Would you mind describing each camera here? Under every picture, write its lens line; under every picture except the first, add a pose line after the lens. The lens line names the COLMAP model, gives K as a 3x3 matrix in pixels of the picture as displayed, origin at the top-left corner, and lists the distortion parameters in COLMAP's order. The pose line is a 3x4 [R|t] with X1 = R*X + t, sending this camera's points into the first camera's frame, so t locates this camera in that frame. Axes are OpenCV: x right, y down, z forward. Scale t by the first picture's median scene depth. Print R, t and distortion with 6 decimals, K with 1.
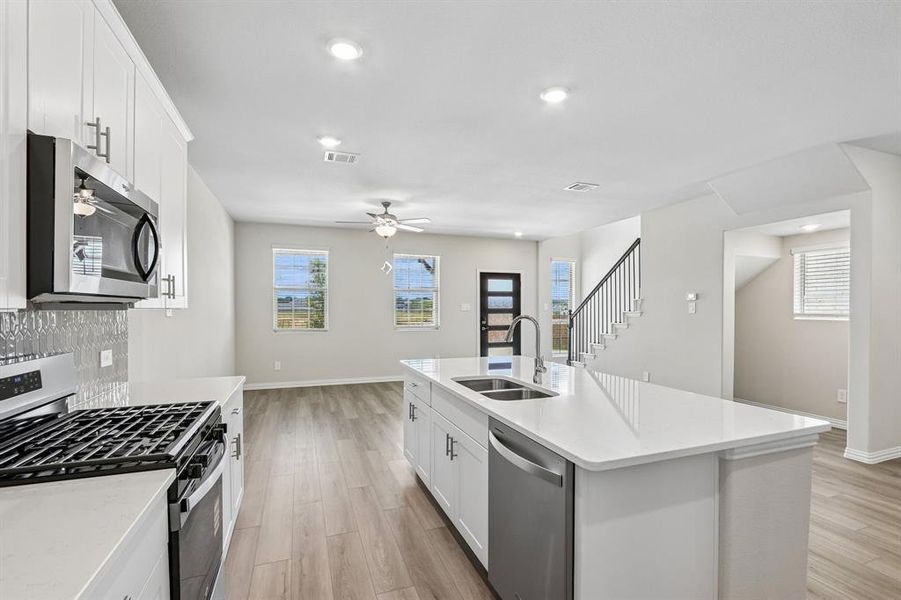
lens RADIAL K [[415.7, 0, 447.4], [0, 415.7, 301.1], [0, 0, 1]] dist [0.003696, 0.000514]
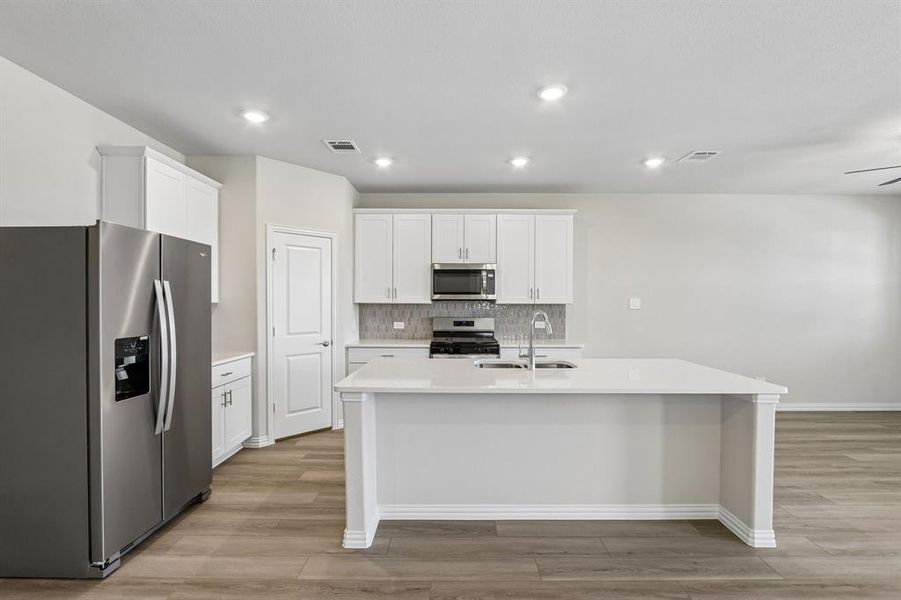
lens RADIAL K [[416.1, 0, 452.1], [0, 416.1, 305.5], [0, 0, 1]] dist [-0.014512, 0.002739]
pose [[-0.340305, 0.005734, -0.940298, 0.422212], [0.008234, 0.999961, 0.003118, 0.005025], [0.940279, -0.006682, -0.340339, 0.358719]]
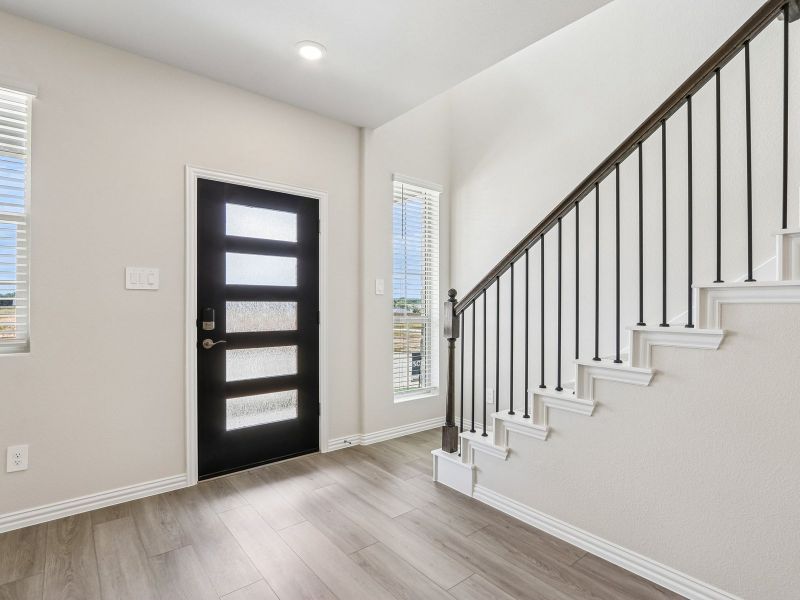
lens RADIAL K [[415.2, 0, 400.1], [0, 415.2, 306.2], [0, 0, 1]] dist [-0.006927, 0.000291]
pose [[0.943820, 0.001096, 0.330458, 0.123335], [-0.007867, 0.999786, 0.019152, 0.027561], [-0.330366, -0.020675, 0.943626, 0.626301]]
